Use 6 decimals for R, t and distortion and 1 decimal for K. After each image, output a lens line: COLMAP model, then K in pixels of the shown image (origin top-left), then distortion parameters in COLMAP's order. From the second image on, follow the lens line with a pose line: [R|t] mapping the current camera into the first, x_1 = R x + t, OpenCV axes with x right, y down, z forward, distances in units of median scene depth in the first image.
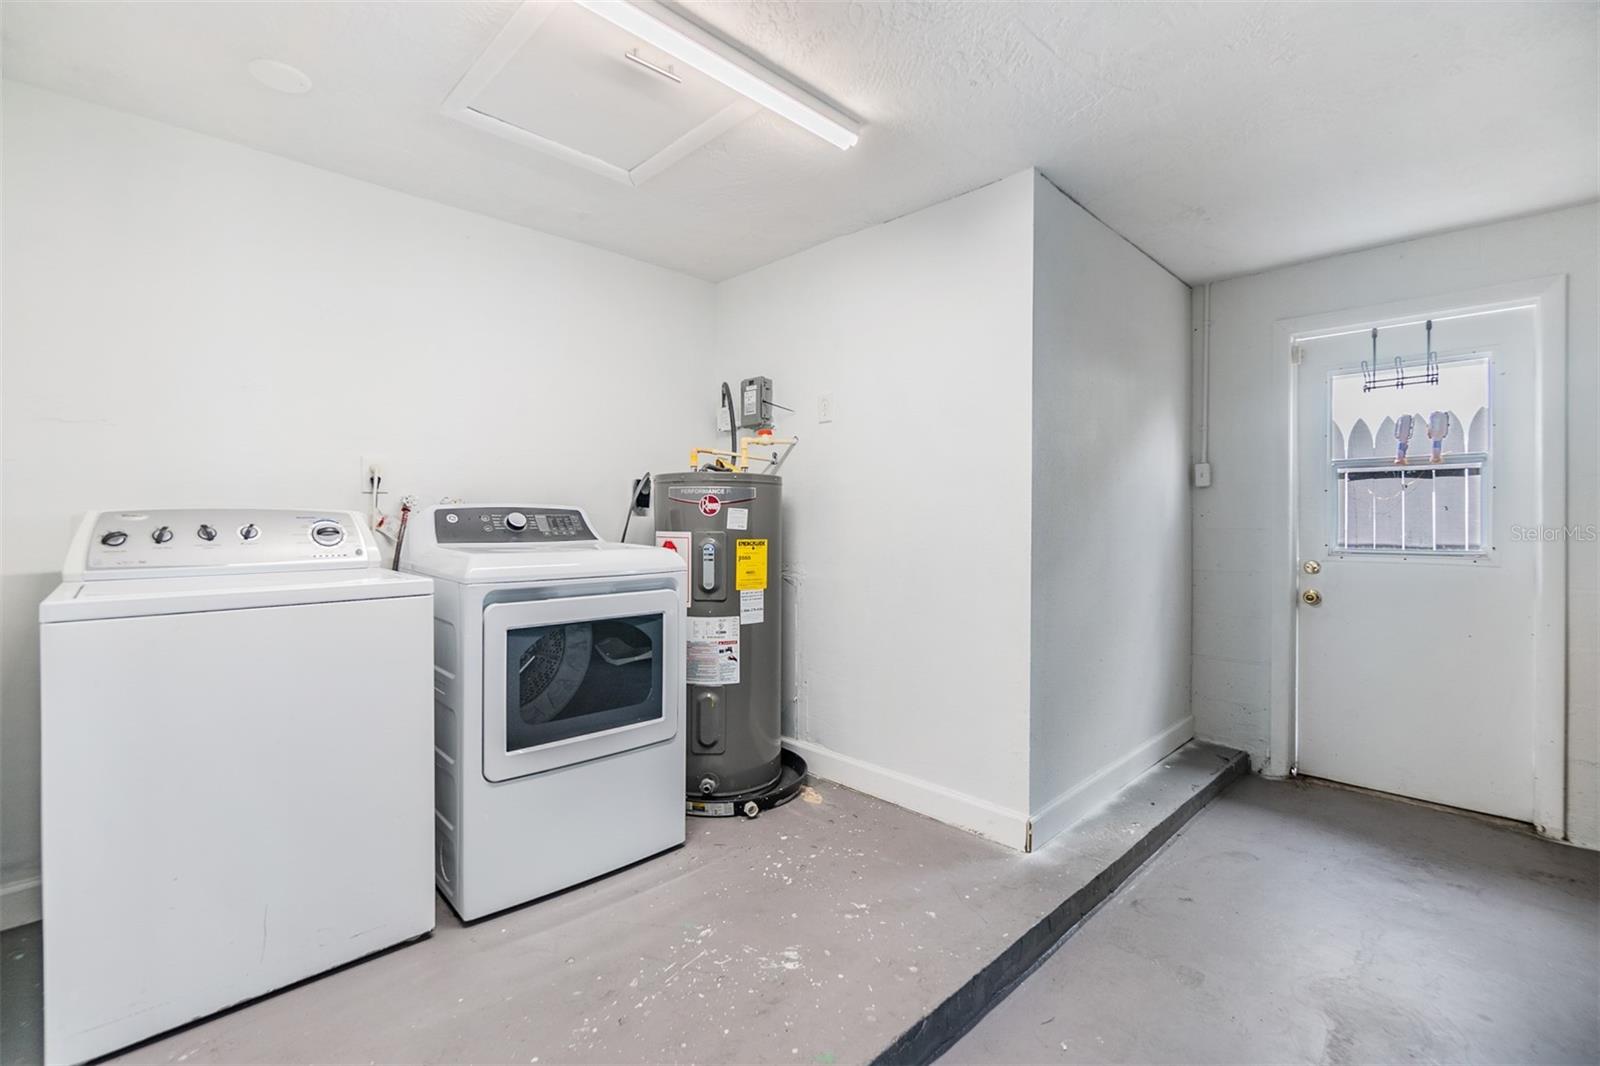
lens RADIAL K [[703.1, 0, 787.5], [0, 703.1, 523.8], [0, 0, 1]] dist [-0.002836, 0.001291]
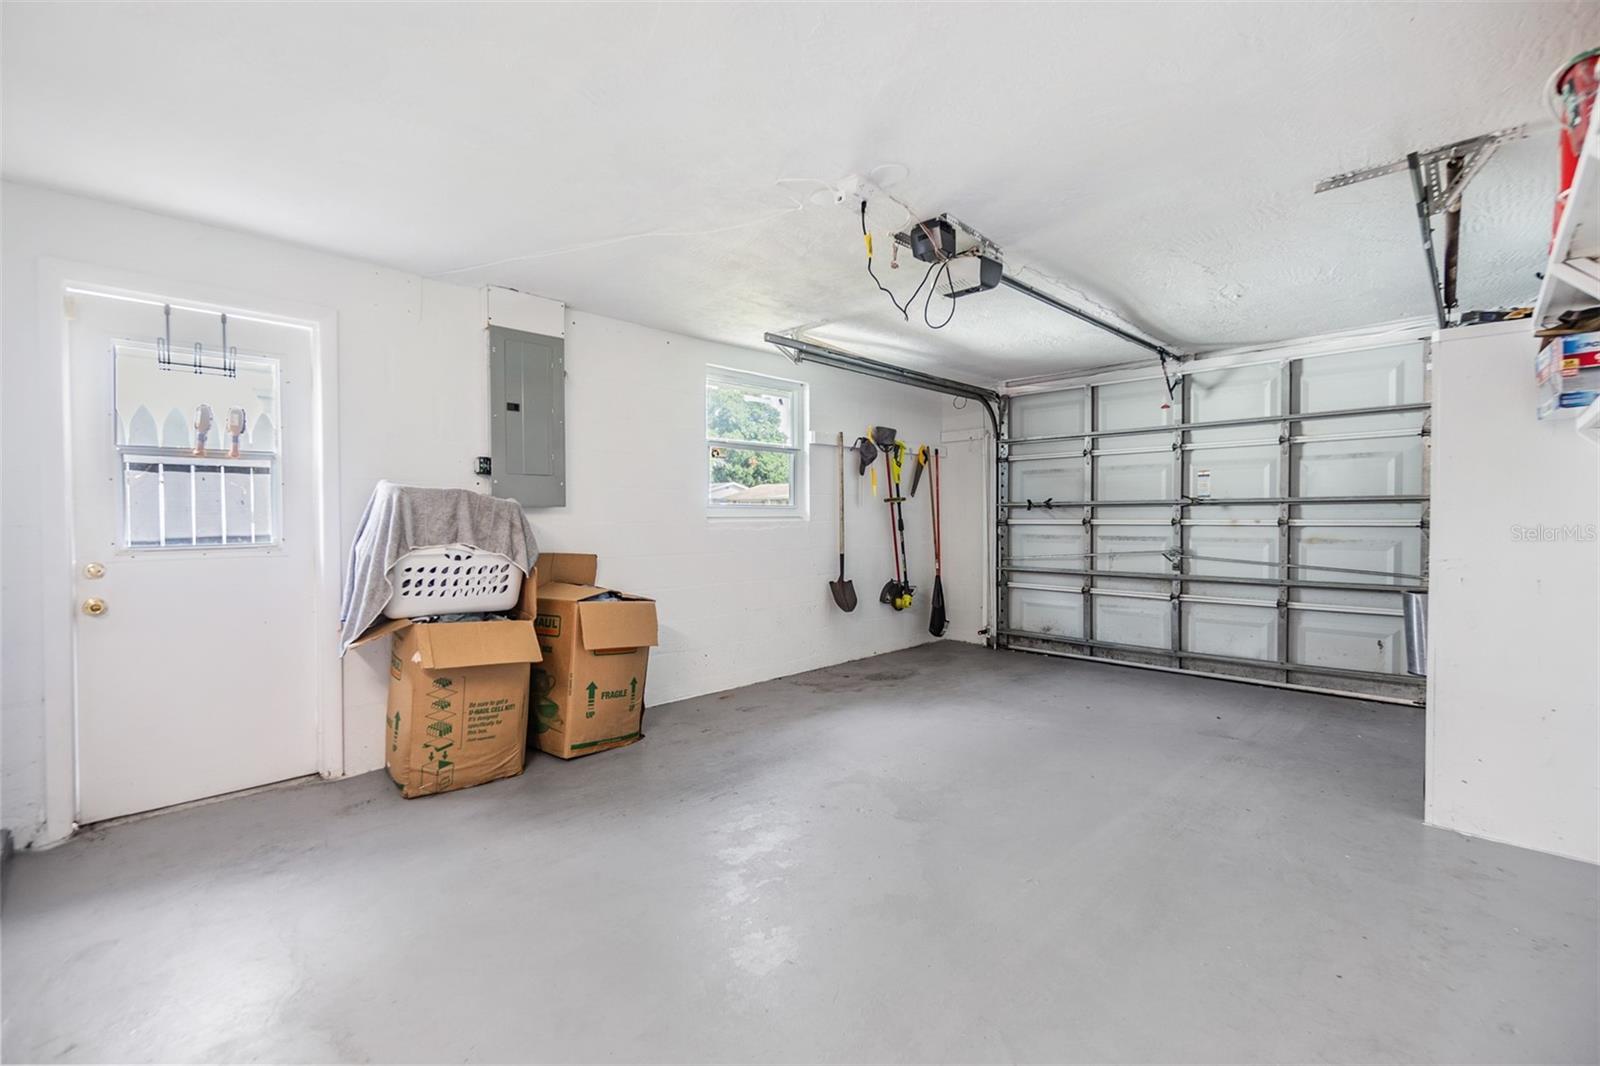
lens RADIAL K [[703.1, 0, 787.3], [0, 703.1, 526.0], [0, 0, 1]] dist [-0.002836, 0.001291]
pose [[-0.017947, -0.016635, 0.999701, -0.105044], [0.011979, 0.999786, 0.016851, 0.005078], [-0.999767, 0.012278, -0.017744, 0.213902]]
